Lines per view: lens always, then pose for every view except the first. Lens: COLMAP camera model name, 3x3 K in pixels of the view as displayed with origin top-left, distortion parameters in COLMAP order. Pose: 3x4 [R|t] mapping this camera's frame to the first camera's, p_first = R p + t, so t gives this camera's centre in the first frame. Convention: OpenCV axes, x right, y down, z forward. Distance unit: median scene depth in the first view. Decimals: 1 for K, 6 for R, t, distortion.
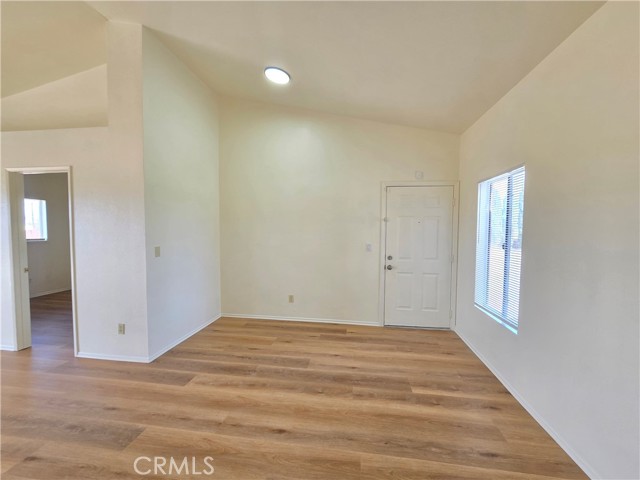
lens RADIAL K [[263.9, 0, 317.8], [0, 263.9, 239.9], [0, 0, 1]] dist [-0.001759, -0.000395]
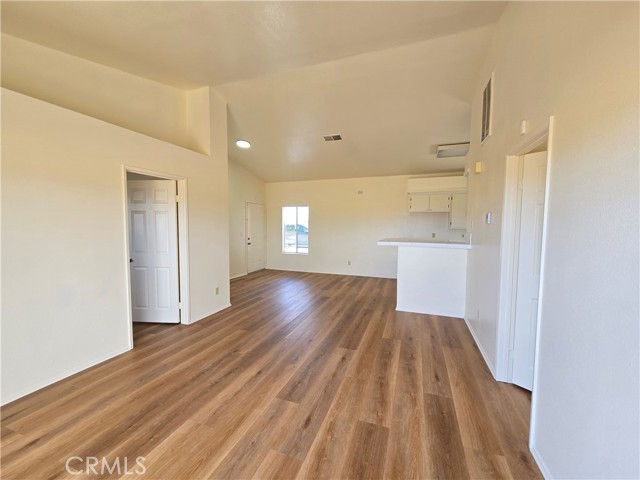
lens RADIAL K [[263.9, 0, 320.9], [0, 263.9, 240.6], [0, 0, 1]] dist [-0.001759, -0.000395]
pose [[0.204276, -0.068164, 0.976537, -2.210691], [0.045833, 0.997145, 0.060015, -0.019816], [-0.977840, 0.032498, 0.206817, 0.080958]]
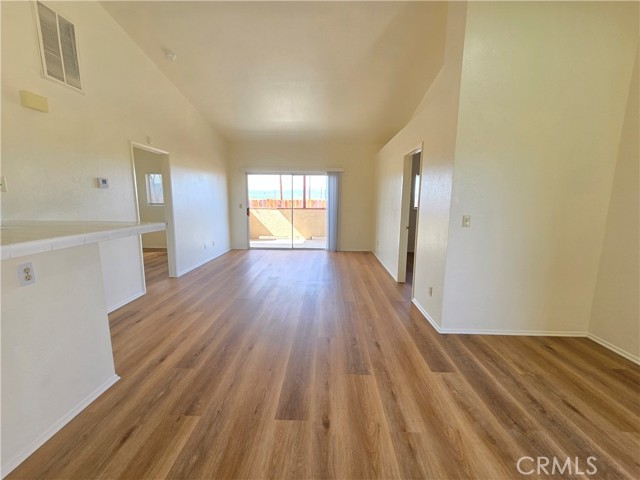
lens RADIAL K [[263.9, 0, 317.1], [0, 263.9, 241.5], [0, 0, 1]] dist [-0.001759, -0.000395]
pose [[0.103766, 0.141383, -0.984502, 0.208719], [-0.052459, 0.989245, 0.136536, 0.027601], [0.993217, 0.037478, 0.110067, 0.435682]]
